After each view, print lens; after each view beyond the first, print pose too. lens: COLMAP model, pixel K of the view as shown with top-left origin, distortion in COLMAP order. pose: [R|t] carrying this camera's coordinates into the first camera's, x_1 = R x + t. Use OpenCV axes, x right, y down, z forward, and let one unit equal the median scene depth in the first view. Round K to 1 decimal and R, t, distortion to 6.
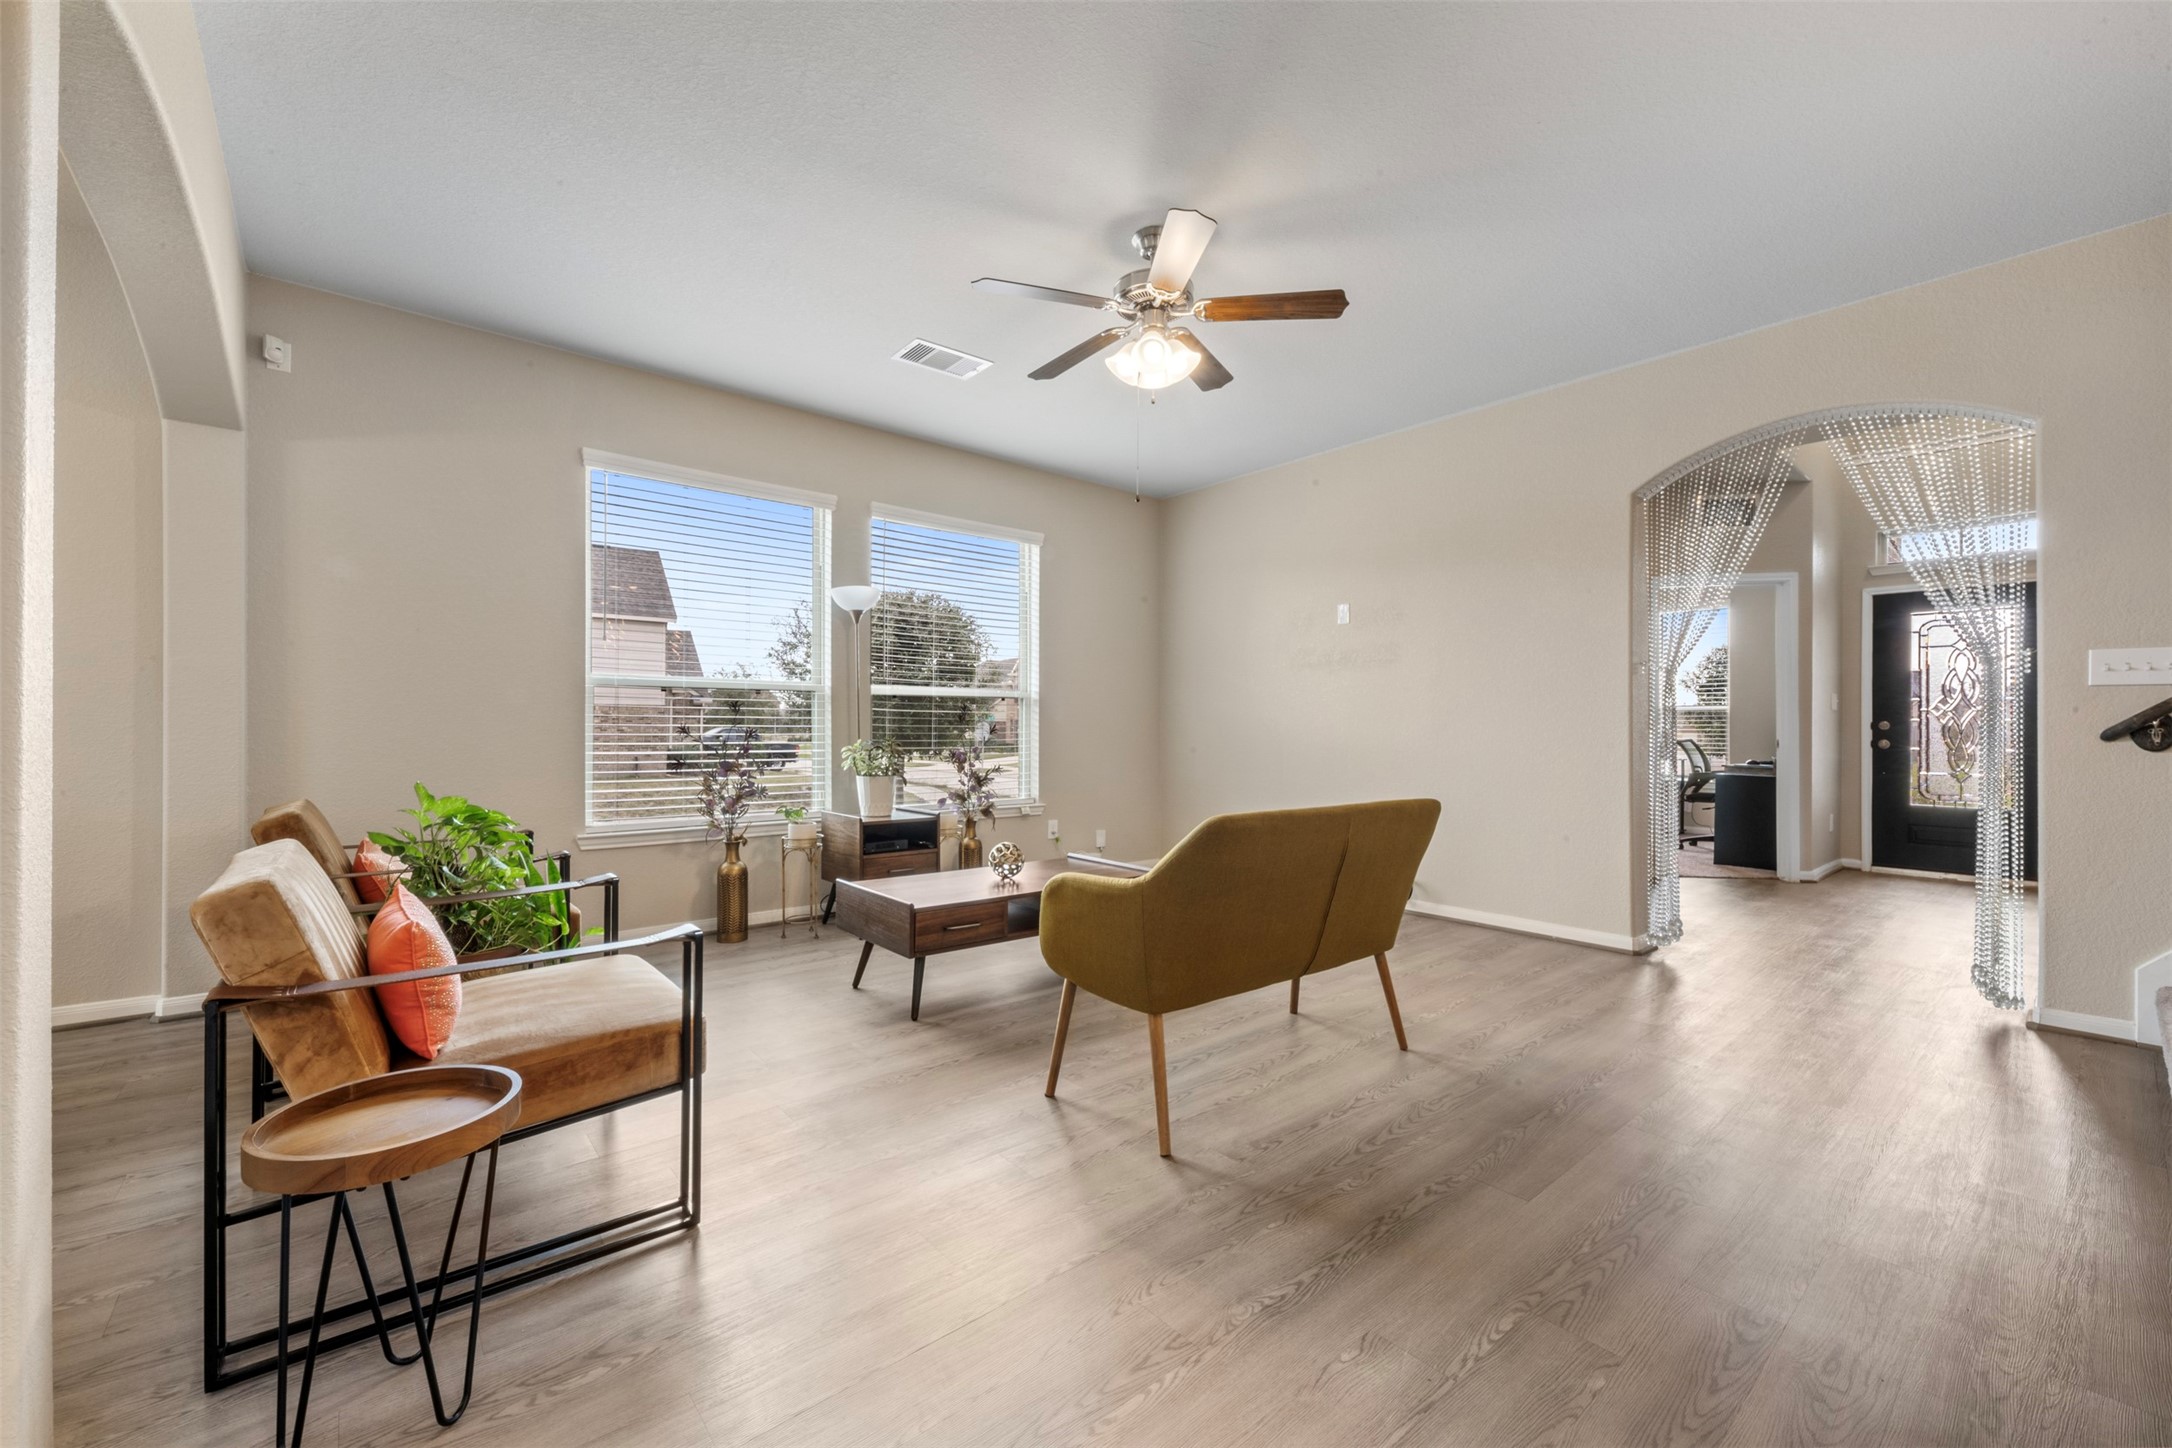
lens RADIAL K [[864.5, 0, 1086.4], [0, 864.5, 715.5], [0, 0, 1]] dist [-0.004192, -0.000329]
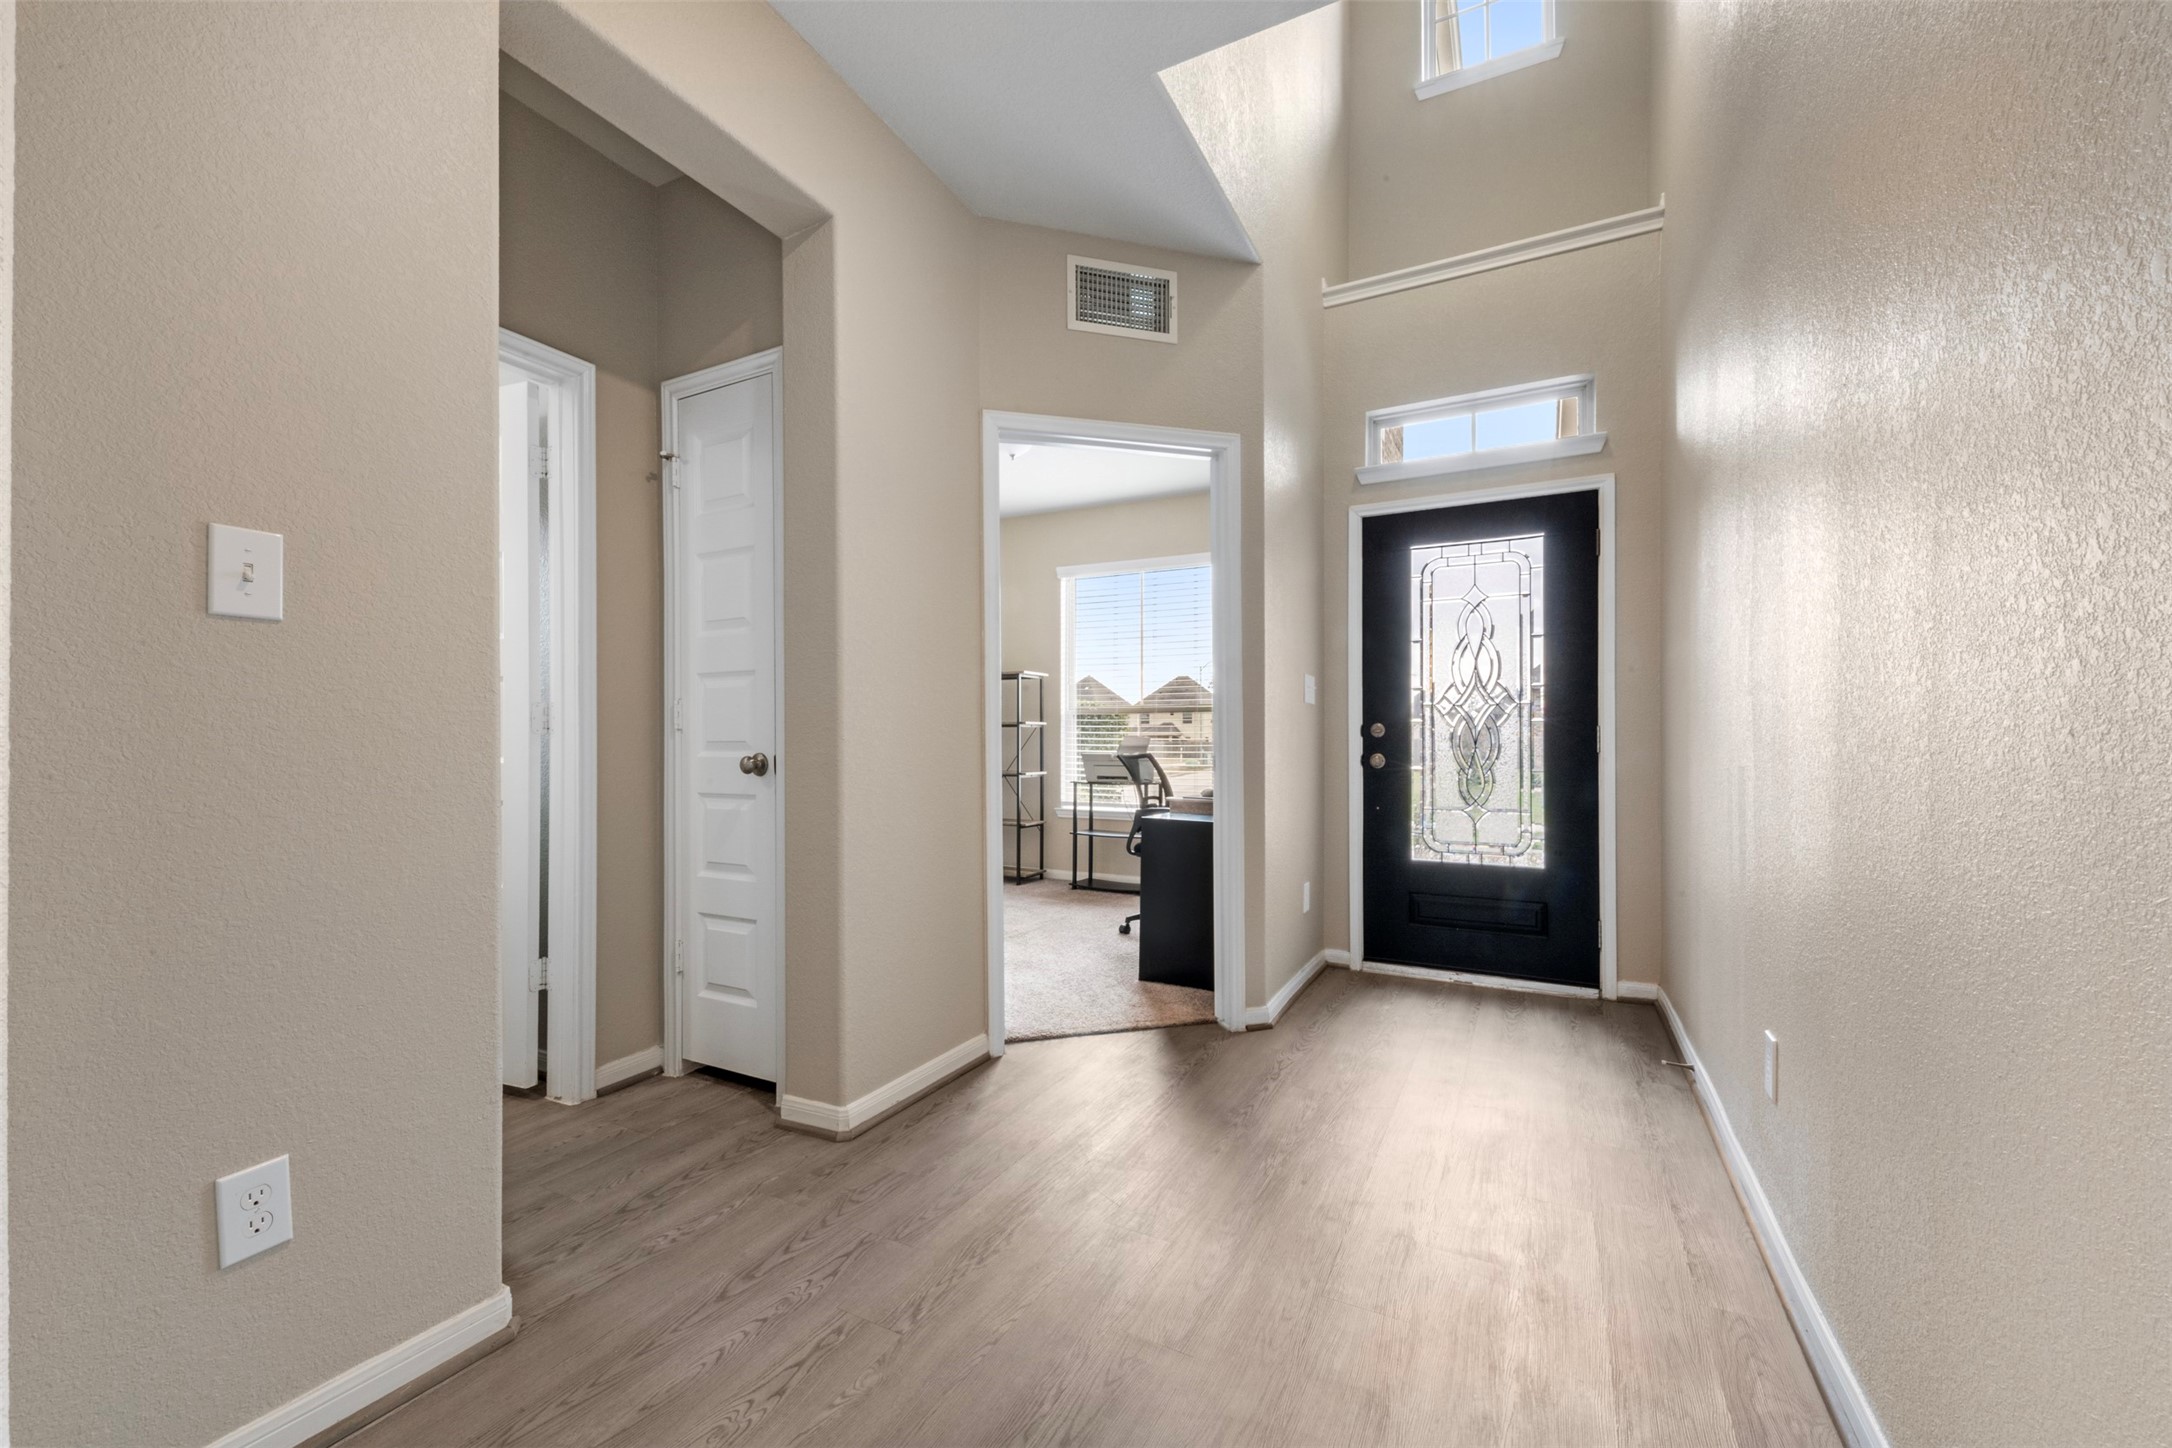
lens RADIAL K [[864.5, 0, 1084.7], [0, 864.5, 736.9], [0, 0, 1]] dist [-0.004192, -0.000329]
pose [[0.921081, -0.000753, 0.389370, 0.496897], [0.003502, 0.999974, -0.006351, 0.019568], [-0.389355, 0.007213, 0.921059, 0.517523]]
